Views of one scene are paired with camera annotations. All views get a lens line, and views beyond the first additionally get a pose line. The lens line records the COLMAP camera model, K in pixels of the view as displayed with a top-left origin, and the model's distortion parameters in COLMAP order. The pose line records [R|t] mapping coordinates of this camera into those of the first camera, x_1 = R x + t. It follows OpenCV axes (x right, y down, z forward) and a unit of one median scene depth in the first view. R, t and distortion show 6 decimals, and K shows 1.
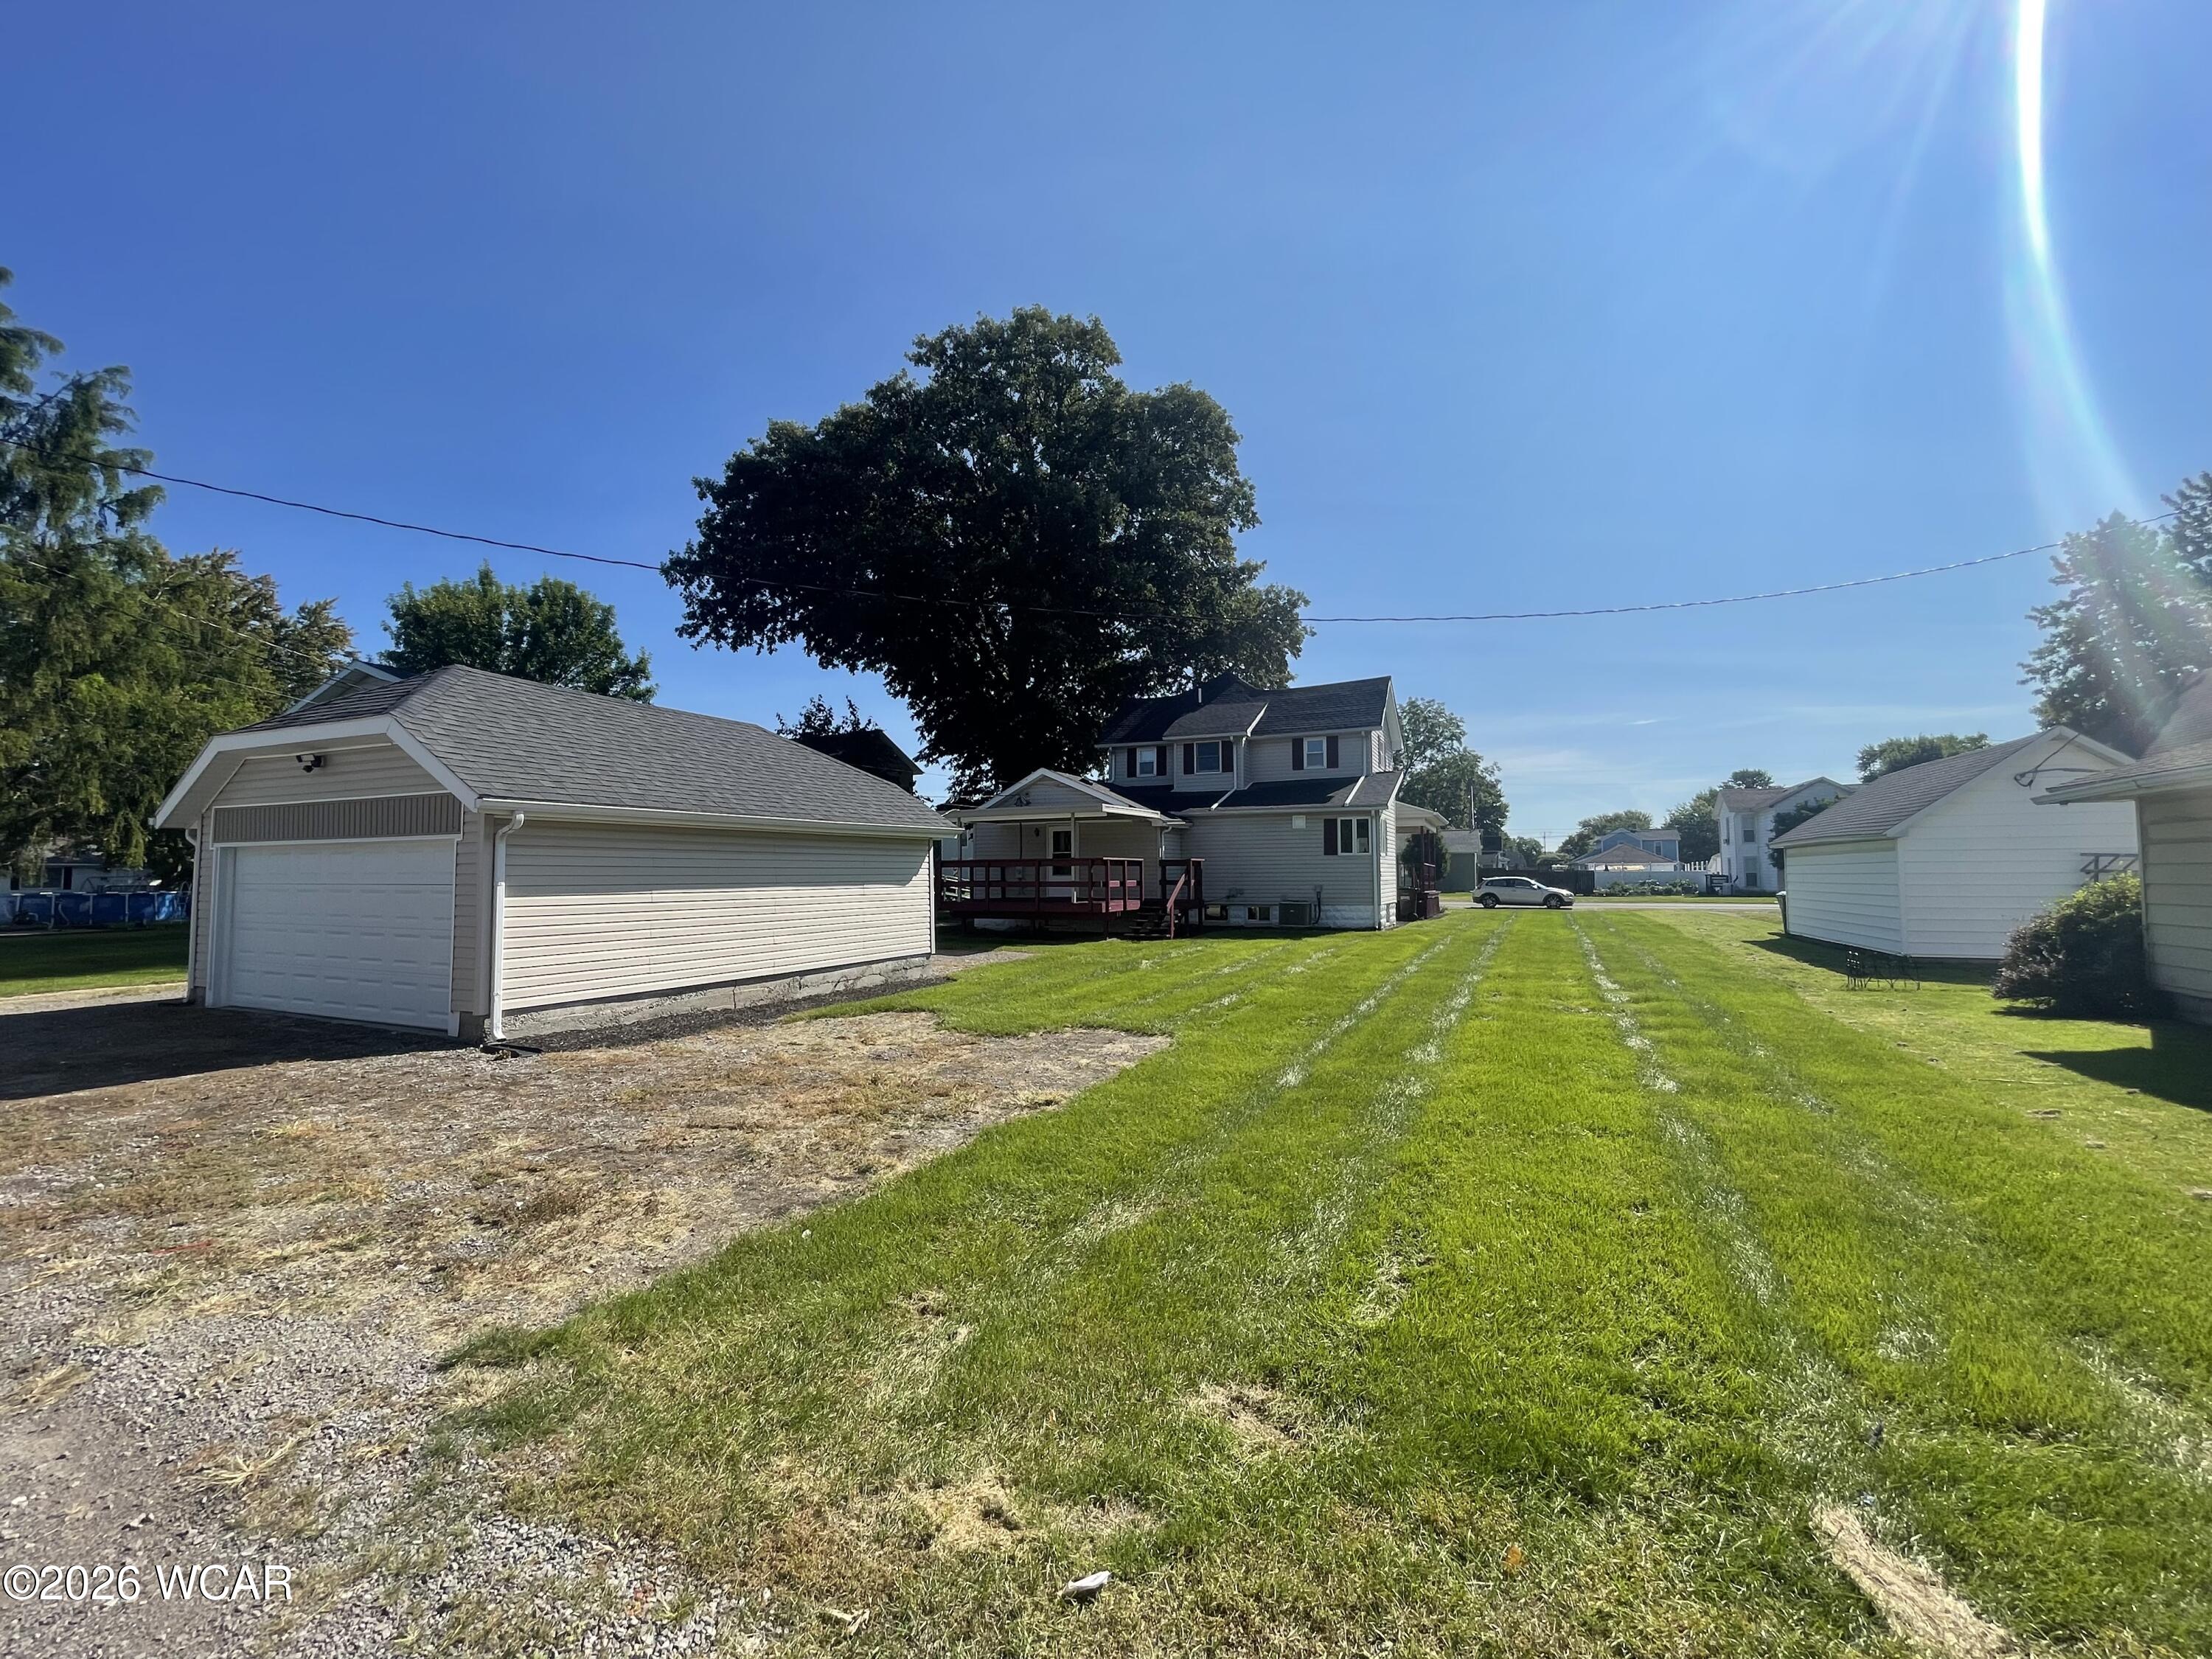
lens RADIAL K [[897.3, 0, 1109.6], [0, 897.3, 837.5], [0, 0, 1]] dist [-0.003055, -0.000042]
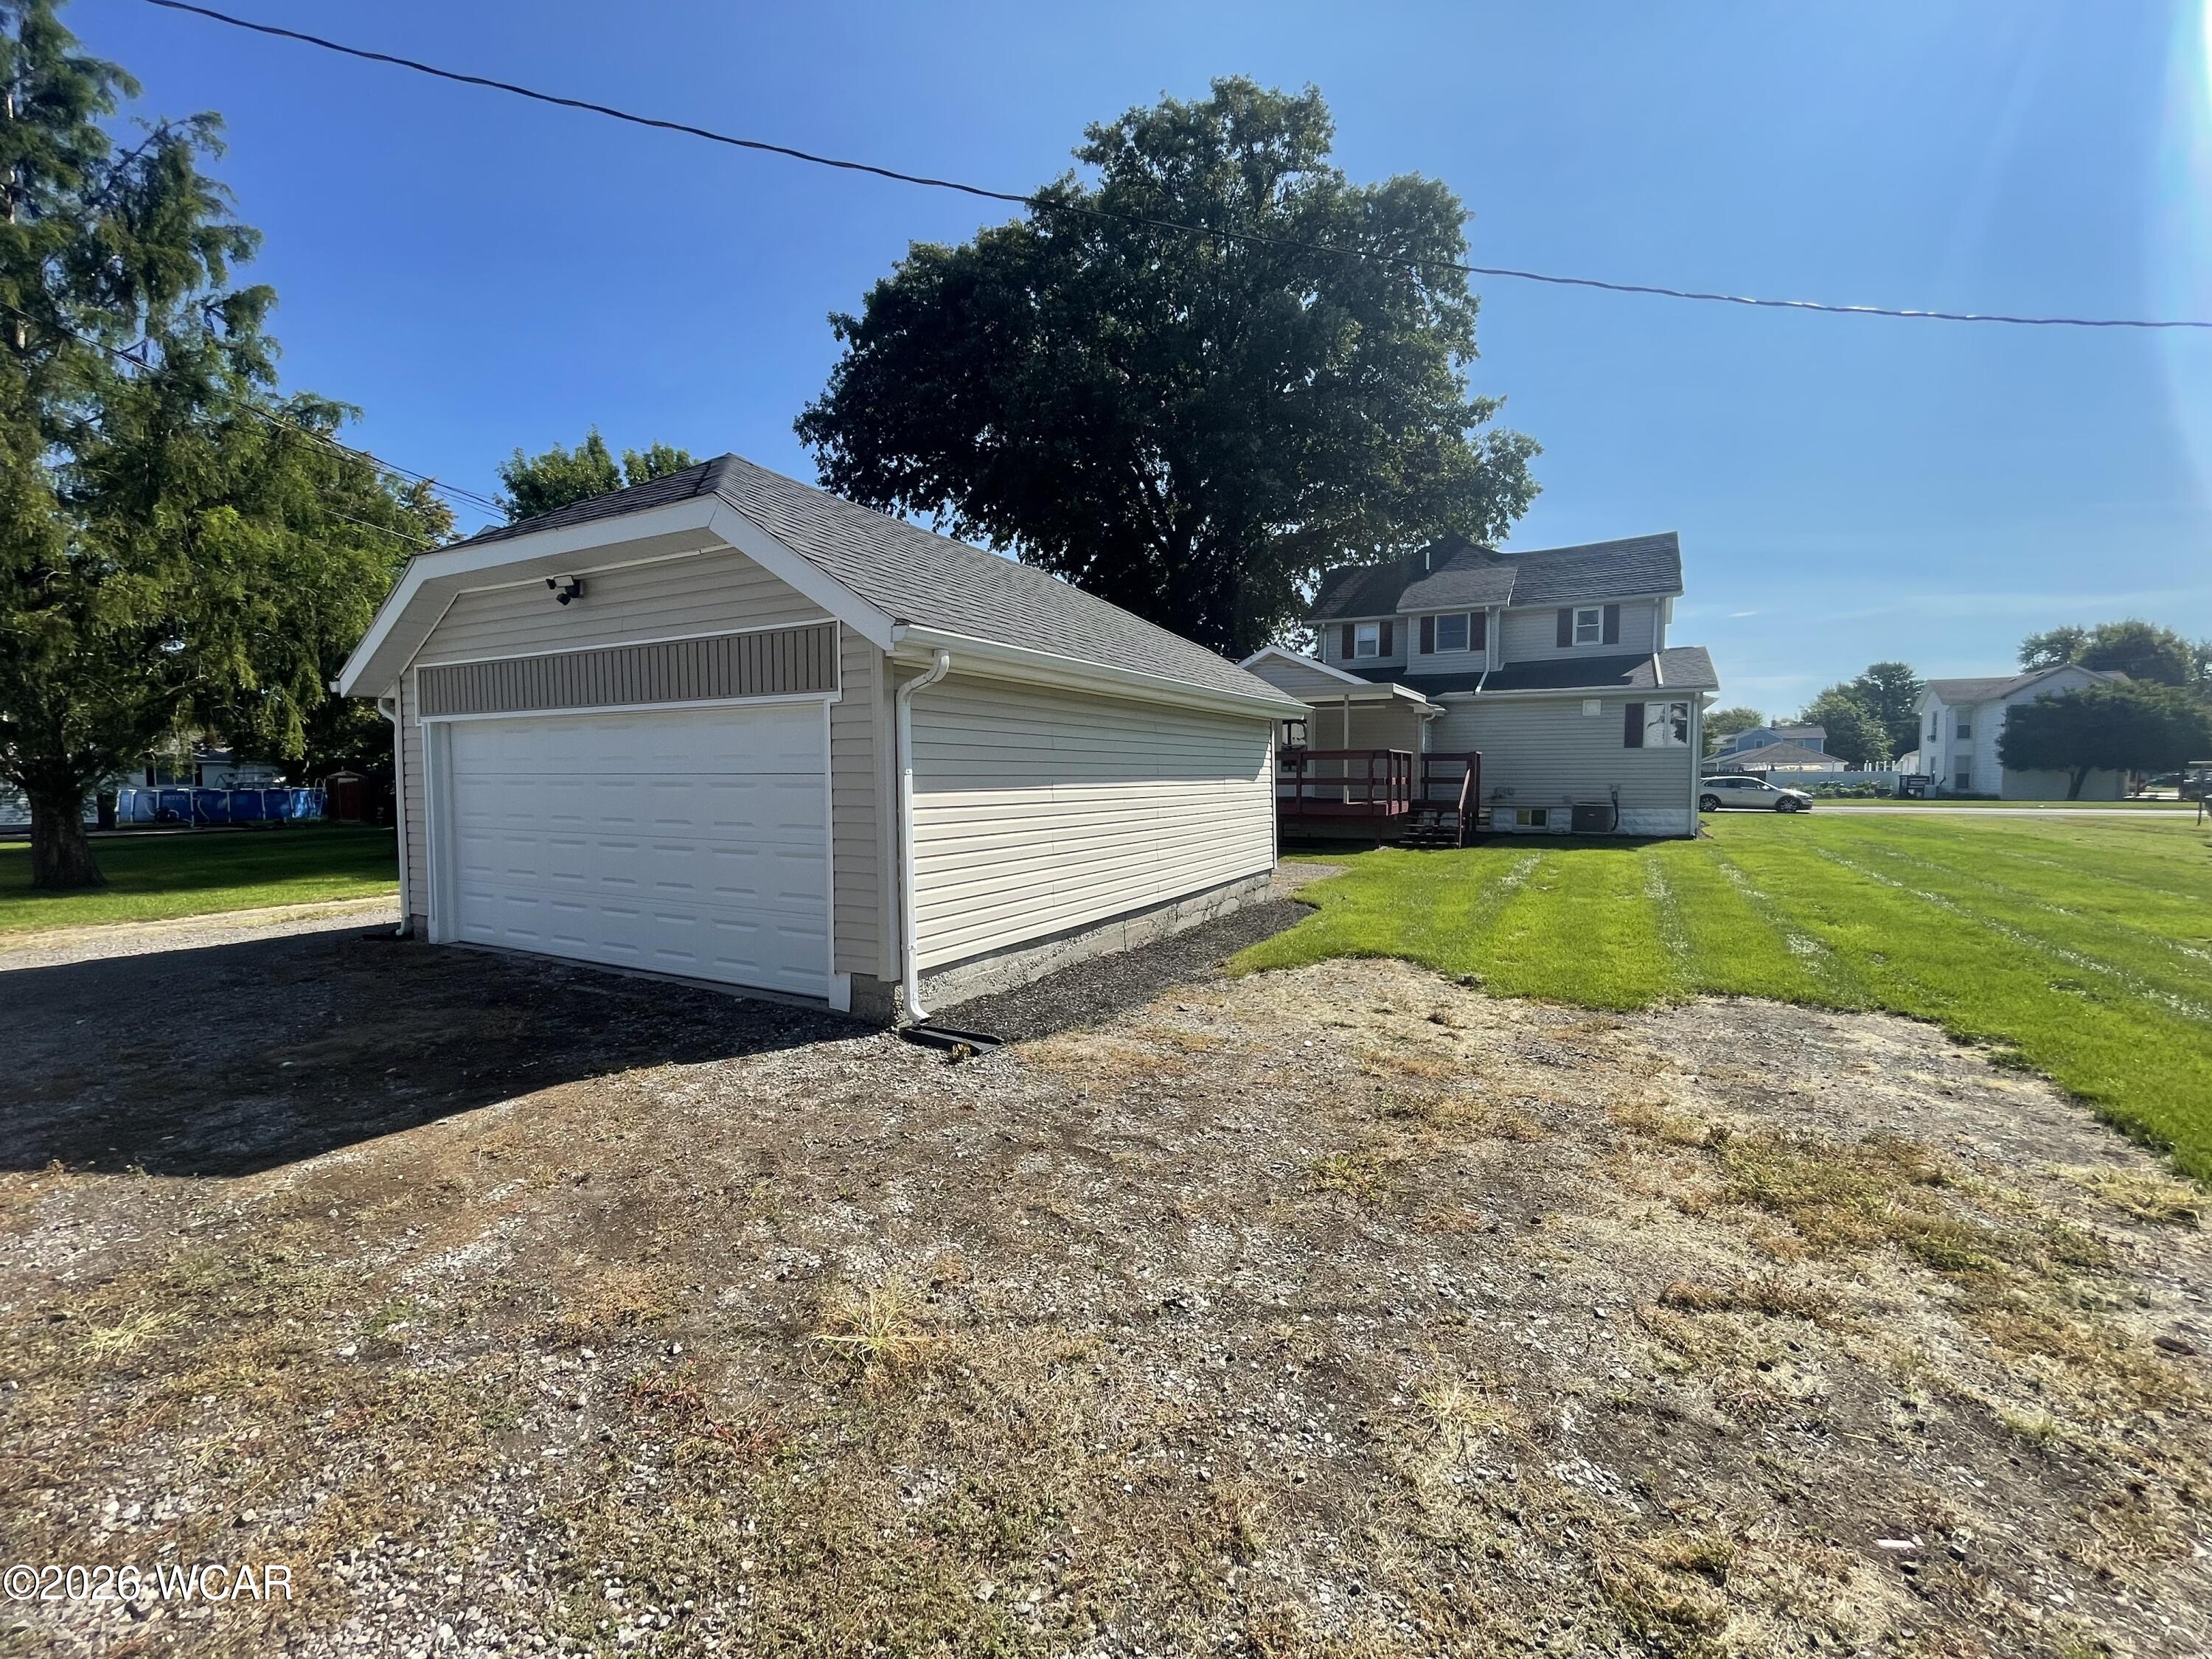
lens RADIAL K [[897.3, 0, 1114.2], [0, 897.3, 831.8], [0, 0, 1]] dist [-0.003055, -0.000042]
pose [[0.998049, 0.006339, -0.062110, -0.172000], [0.000197, 0.994507, 0.104670, 0.009728], [0.062432, -0.104478, 0.992566, 0.134440]]
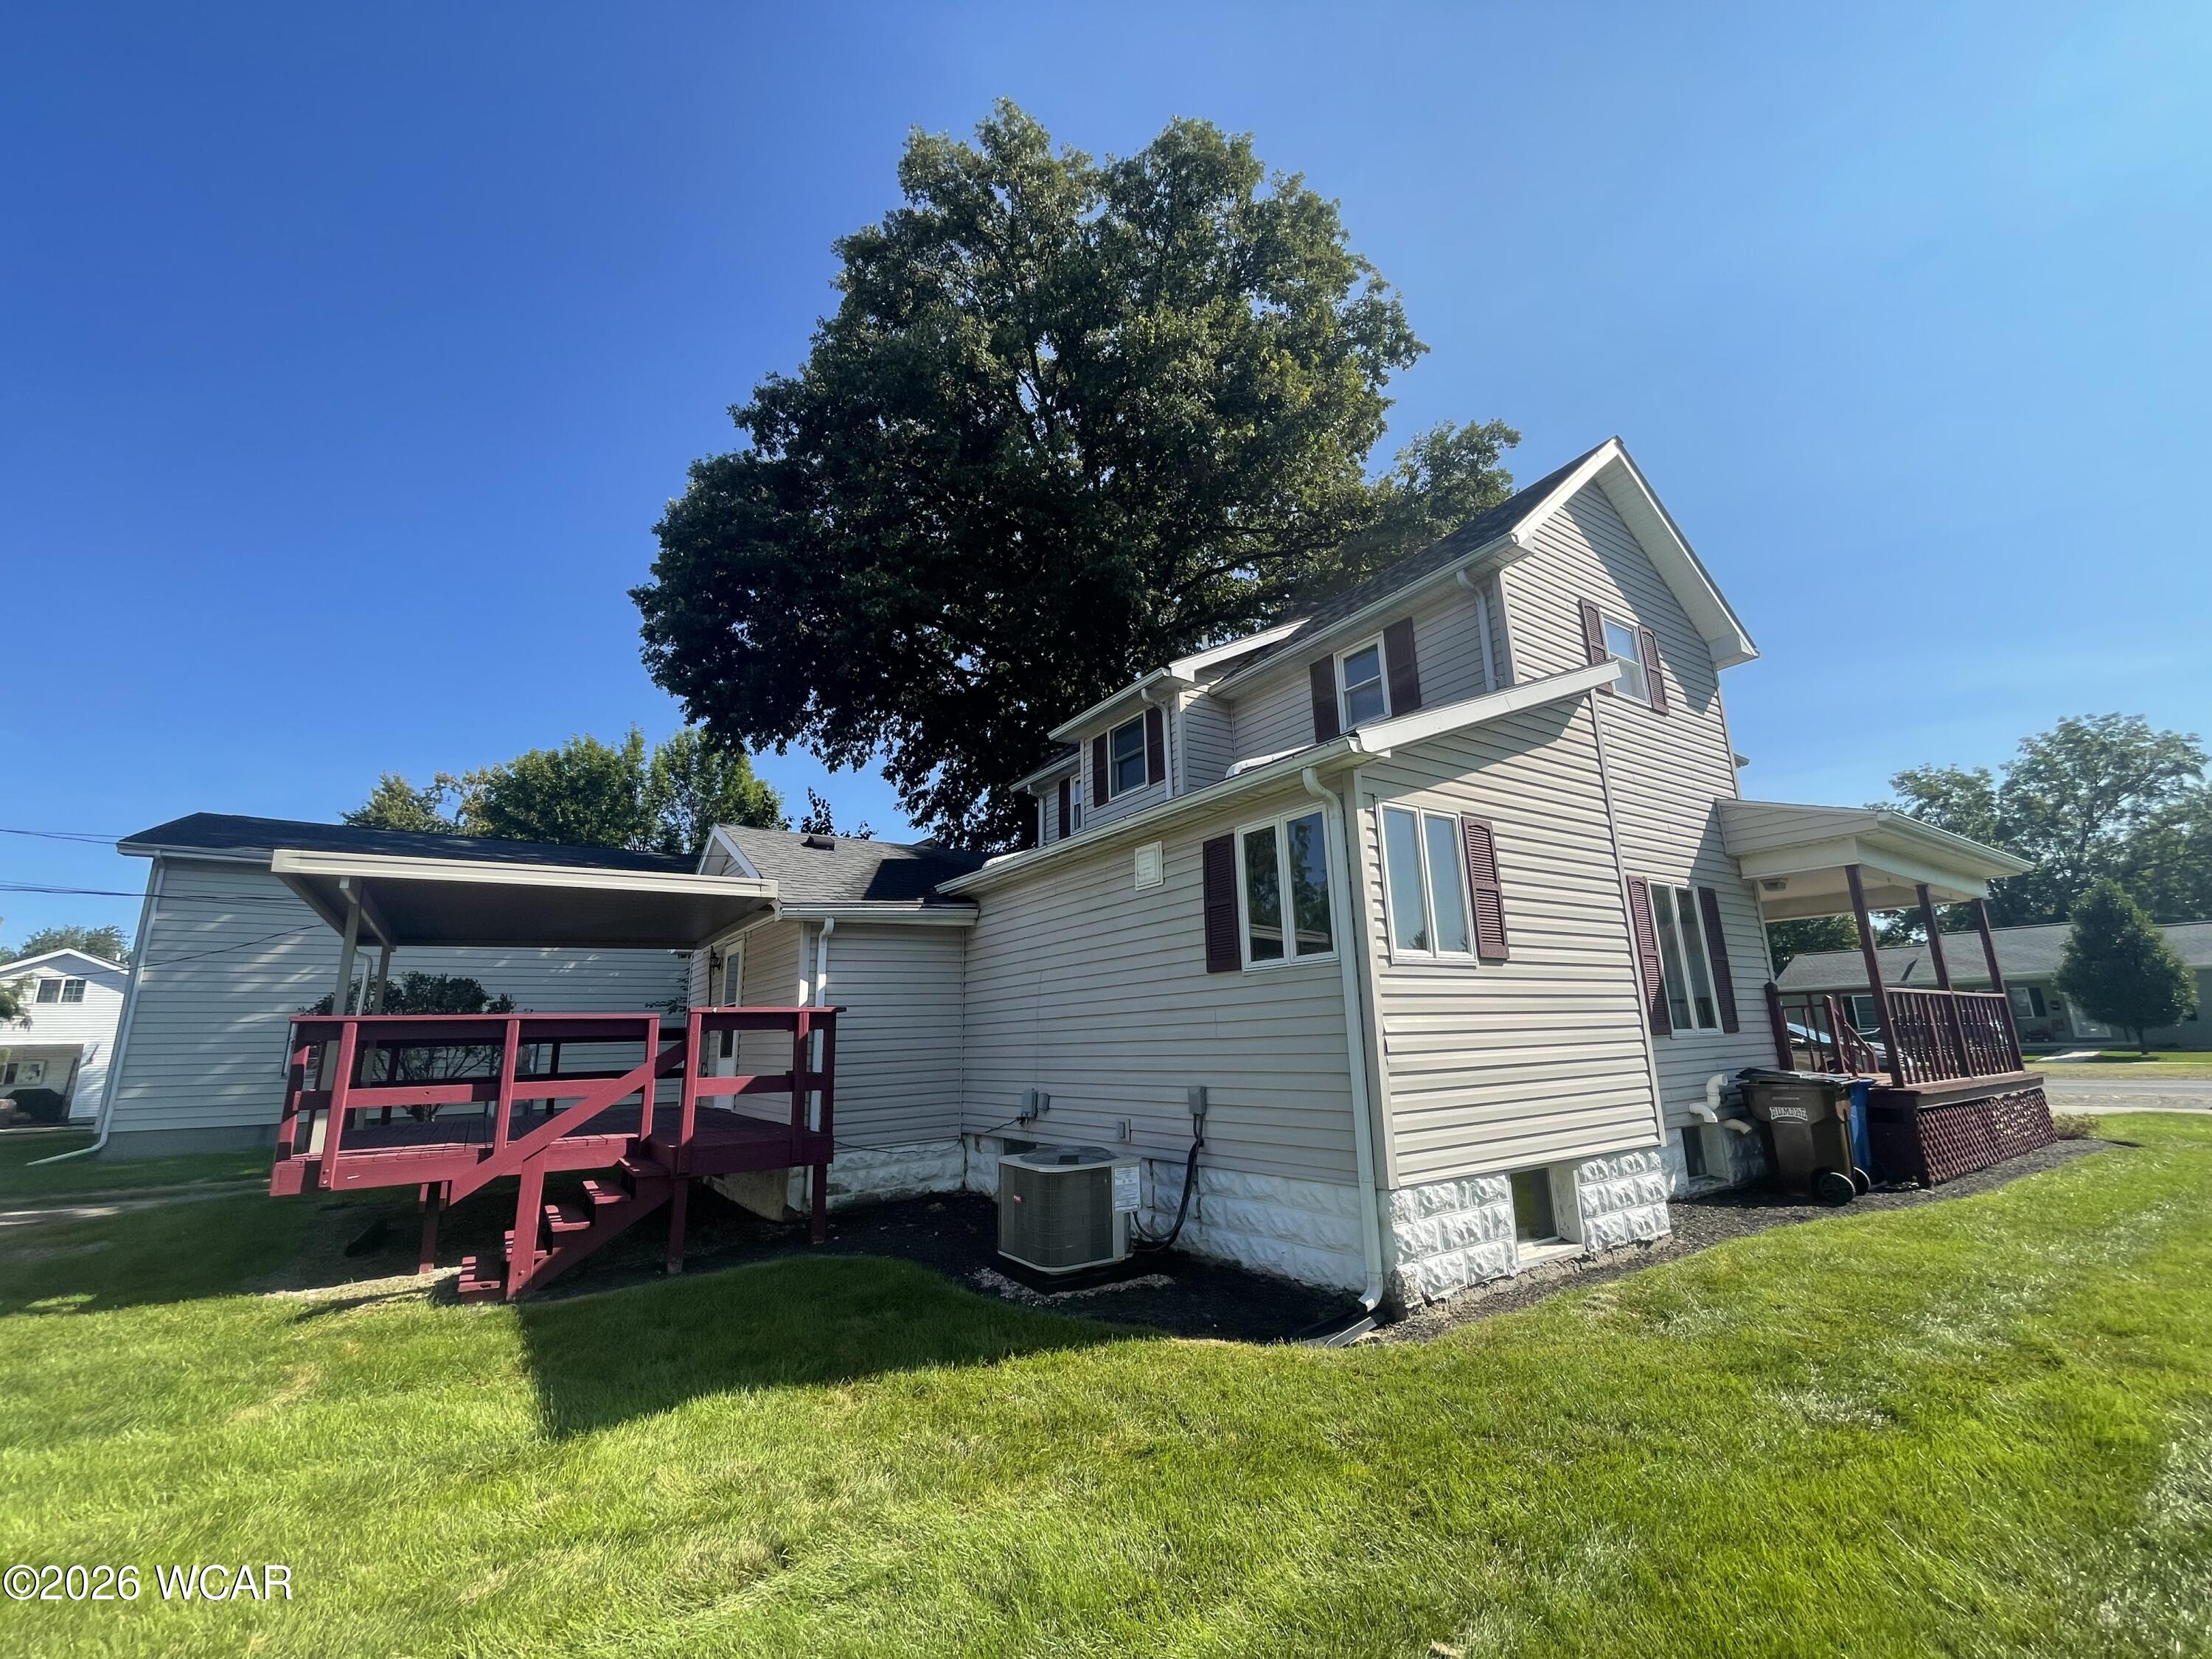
lens RADIAL K [[897.3, 0, 1103.2], [0, 897.3, 832.6], [0, 0, 1]] dist [-0.003055, -0.000042]
pose [[0.852803, -0.136539, -0.504068, 0.337134], [0.044271, 0.980643, -0.190732, 0.025746], [0.520353, 0.140341, 0.842340, 0.721203]]
